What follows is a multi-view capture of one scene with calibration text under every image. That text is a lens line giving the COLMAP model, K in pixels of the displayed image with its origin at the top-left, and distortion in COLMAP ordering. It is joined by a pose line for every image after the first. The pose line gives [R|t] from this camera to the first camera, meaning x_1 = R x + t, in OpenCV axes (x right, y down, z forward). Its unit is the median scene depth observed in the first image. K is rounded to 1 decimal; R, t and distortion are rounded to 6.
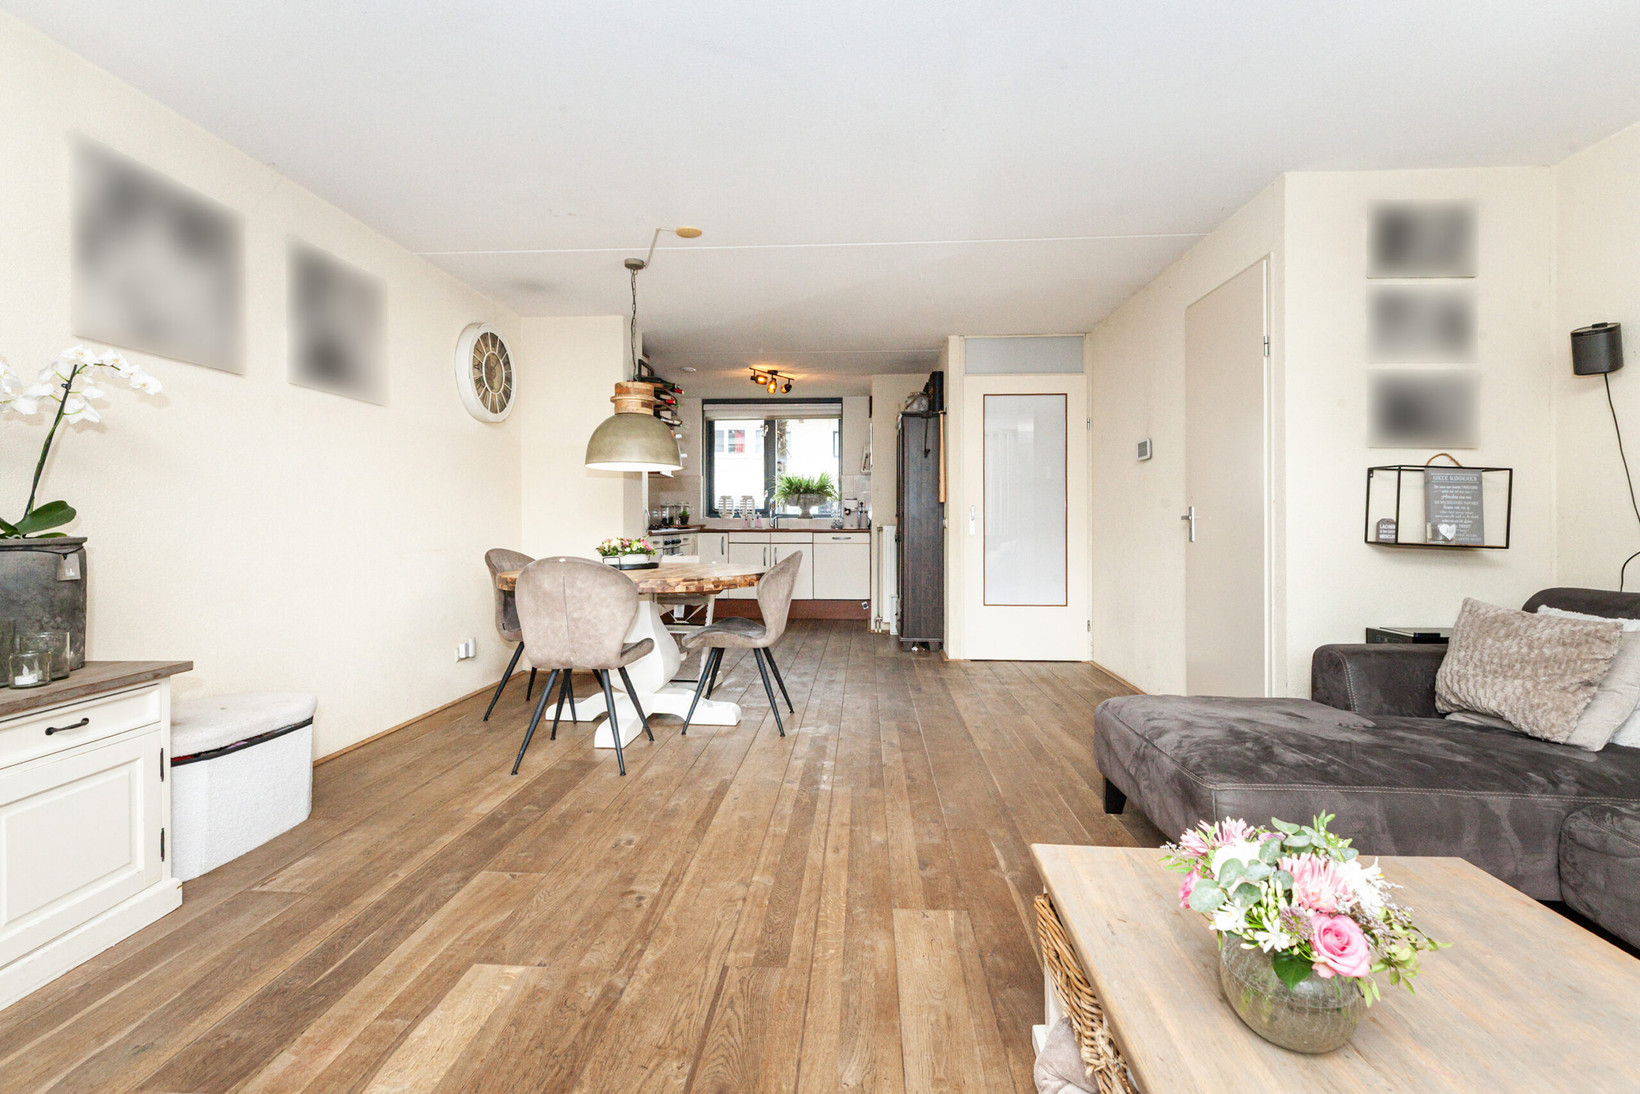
lens RADIAL K [[743.3, 0, 795.9], [0, 743.3, 521.8], [0, 0, 1]] dist [0.001147, 0.000090]
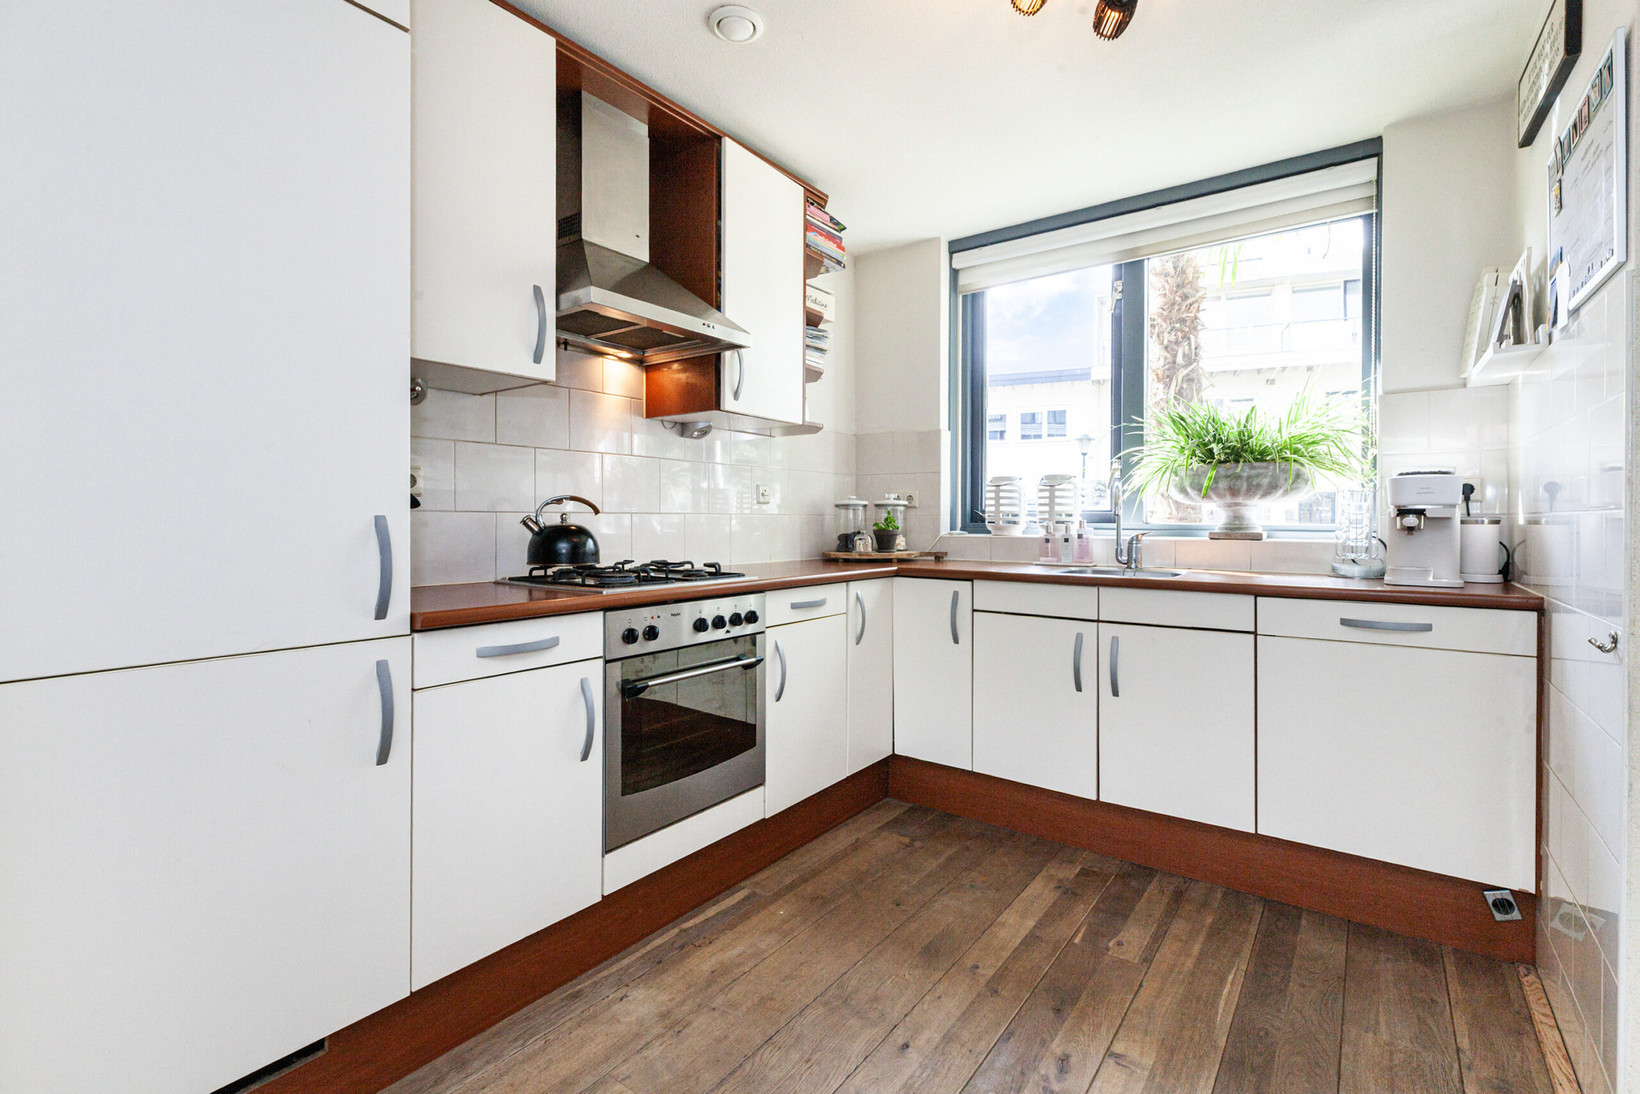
lens RADIAL K [[743.3, 0, 816.7], [0, 743.3, 530.2], [0, 0, 1]] dist [0.001147, 0.000090]
pose [[0.854636, 0.004451, -0.519208, 0.053405], [-0.001825, 0.999983, 0.005569, -0.022416], [0.519224, -0.003811, 0.854630, 1.395997]]
